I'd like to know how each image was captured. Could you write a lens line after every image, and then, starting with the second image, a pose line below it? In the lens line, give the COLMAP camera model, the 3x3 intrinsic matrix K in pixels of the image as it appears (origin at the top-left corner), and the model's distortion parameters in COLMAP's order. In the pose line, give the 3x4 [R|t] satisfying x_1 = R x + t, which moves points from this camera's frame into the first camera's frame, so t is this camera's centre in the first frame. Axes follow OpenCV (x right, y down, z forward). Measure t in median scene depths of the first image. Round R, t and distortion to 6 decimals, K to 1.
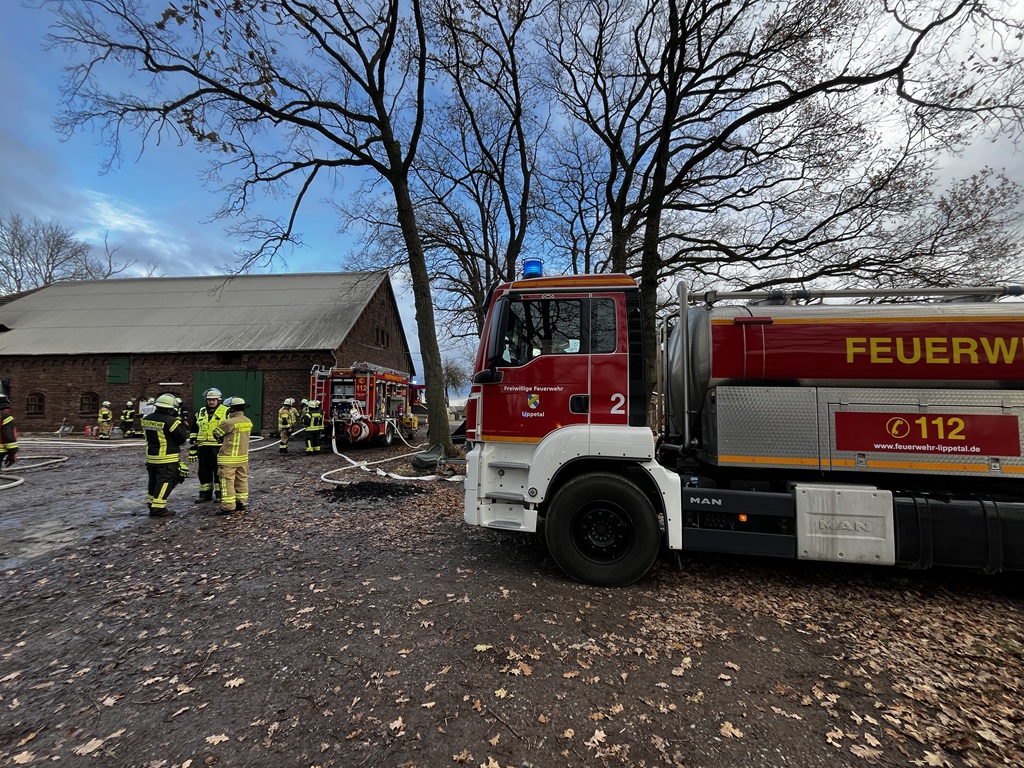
lens RADIAL K [[412.3, 0, 512.0], [0, 412.3, 384.0], [0, 0, 1]] dist [-0.000719, -0.000050]
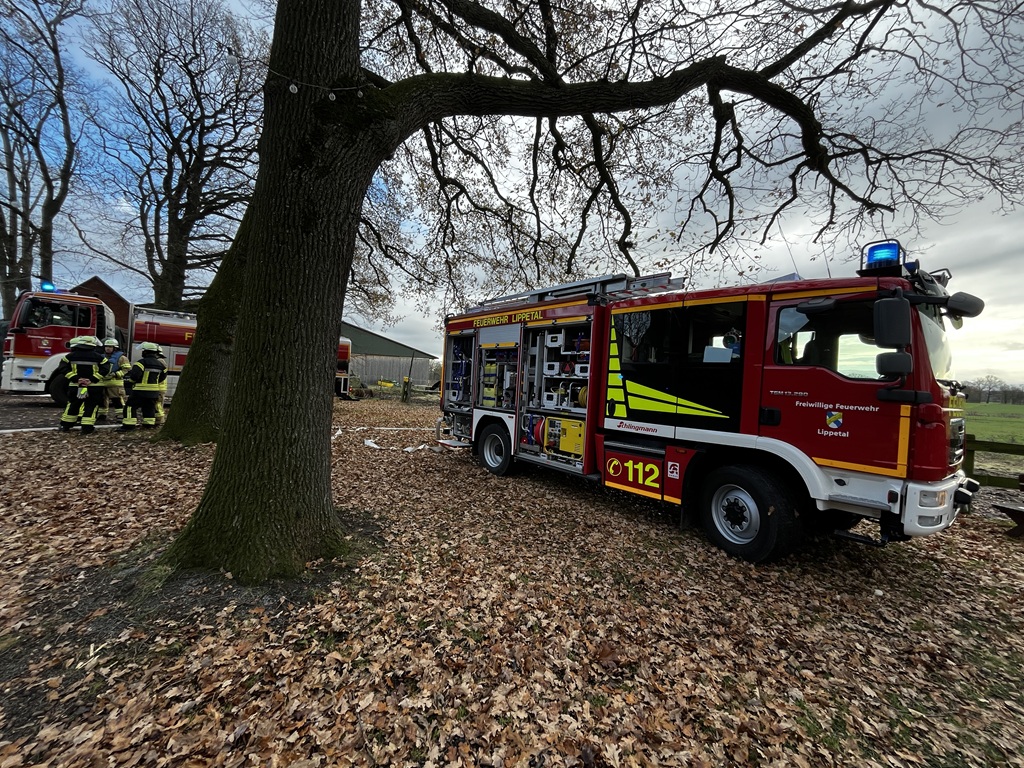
lens RADIAL K [[412.3, 0, 512.0], [0, 412.3, 384.0], [0, 0, 1]] dist [-0.000719, -0.000050]
pose [[0.672740, 0.020233, 0.739603, 0.105414], [-0.088344, 0.994671, 0.053147, -0.086636], [-0.734586, -0.101094, 0.670942, -2.629996]]
